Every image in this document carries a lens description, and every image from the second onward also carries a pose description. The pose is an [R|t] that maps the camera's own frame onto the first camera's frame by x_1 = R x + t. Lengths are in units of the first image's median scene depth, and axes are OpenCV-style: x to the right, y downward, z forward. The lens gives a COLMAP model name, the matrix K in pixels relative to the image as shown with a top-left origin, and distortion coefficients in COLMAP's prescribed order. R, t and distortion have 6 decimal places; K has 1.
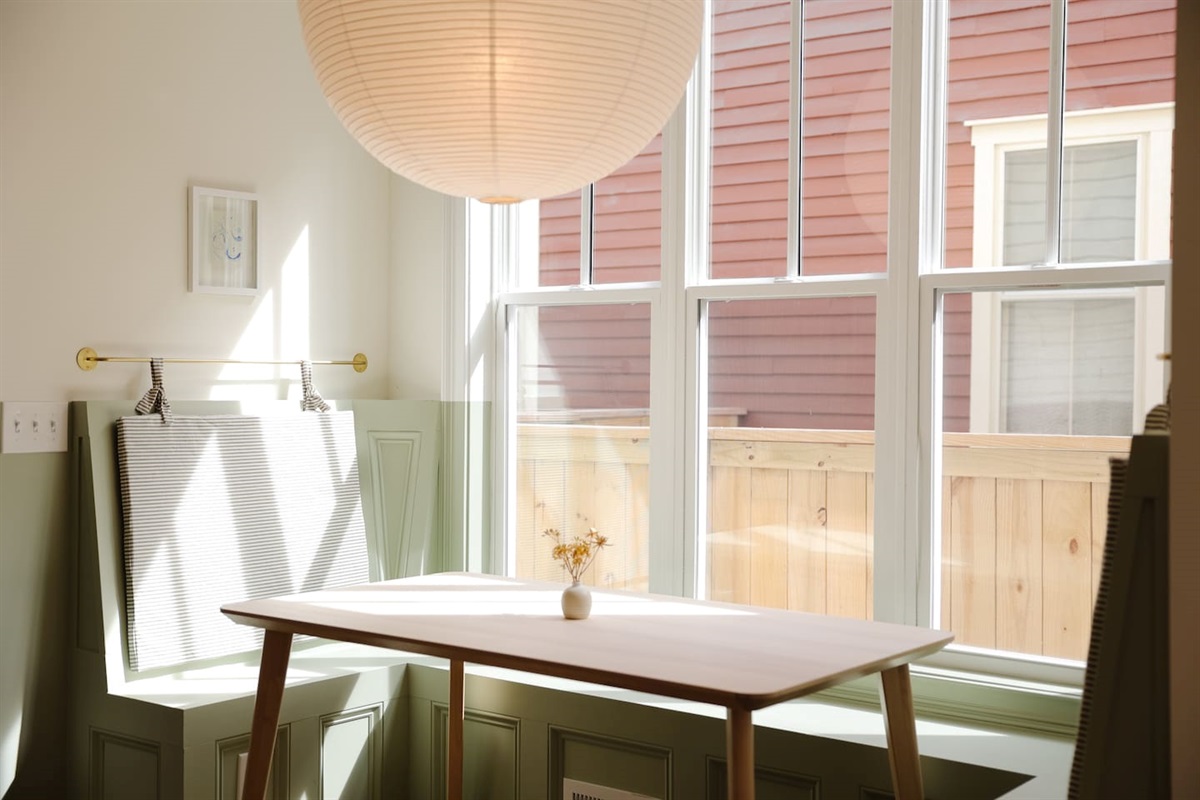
lens RADIAL K [[1435.0, 0, 608.2], [0, 1435.0, 398.3], [0, 0, 1]] dist [0.059981, -0.007183]
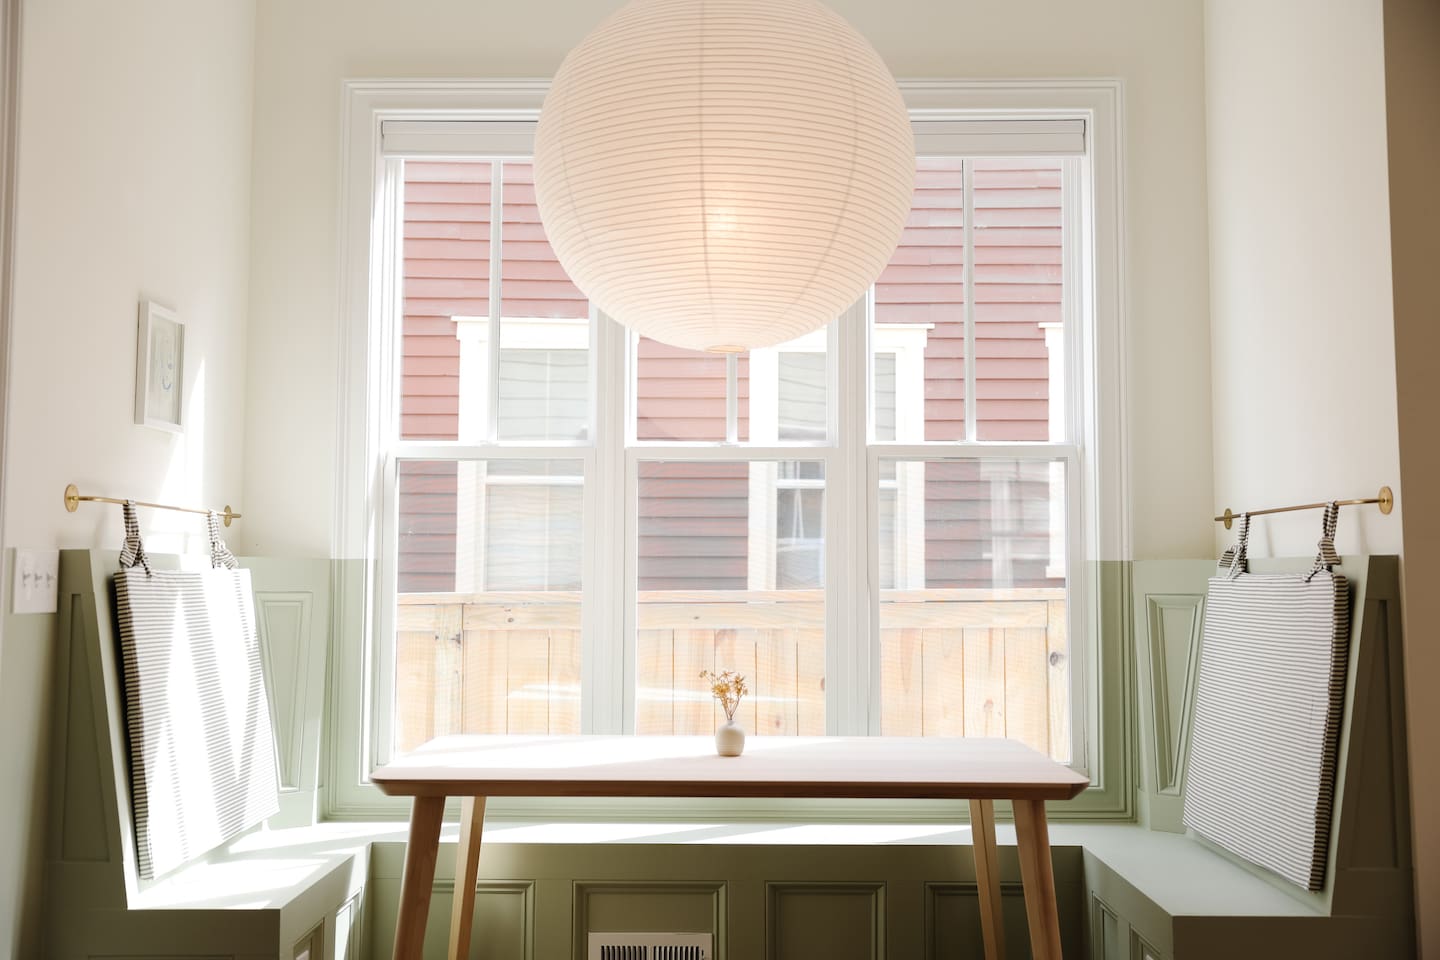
lens RADIAL K [[1389.8, 0, 720.0], [0, 1389.8, 480.0], [0, 0, 1]] dist [-0.000466, -0.000486]
pose [[0.800789, 0.036650, 0.597824, -0.521247], [0.010614, 0.997101, -0.075346, 0.024694], [-0.598852, 0.066682, 0.798079, 0.155497]]
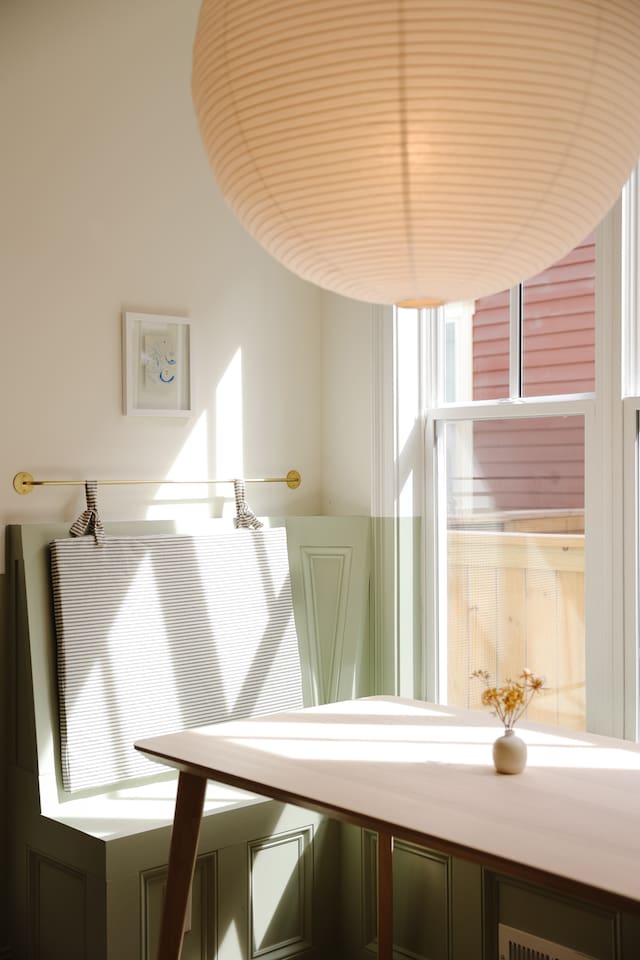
lens RADIAL K [[1148.0, 0, 318.8], [0, 1148.0, 500.8], [0, 0, 1]] dist [0.059981, -0.007183]
pose [[0.983251, -0.009053, -0.182029, -0.006292], [0.010259, 0.999931, 0.005686, -0.016588], [0.181965, -0.007458, 0.983277, 0.229420]]
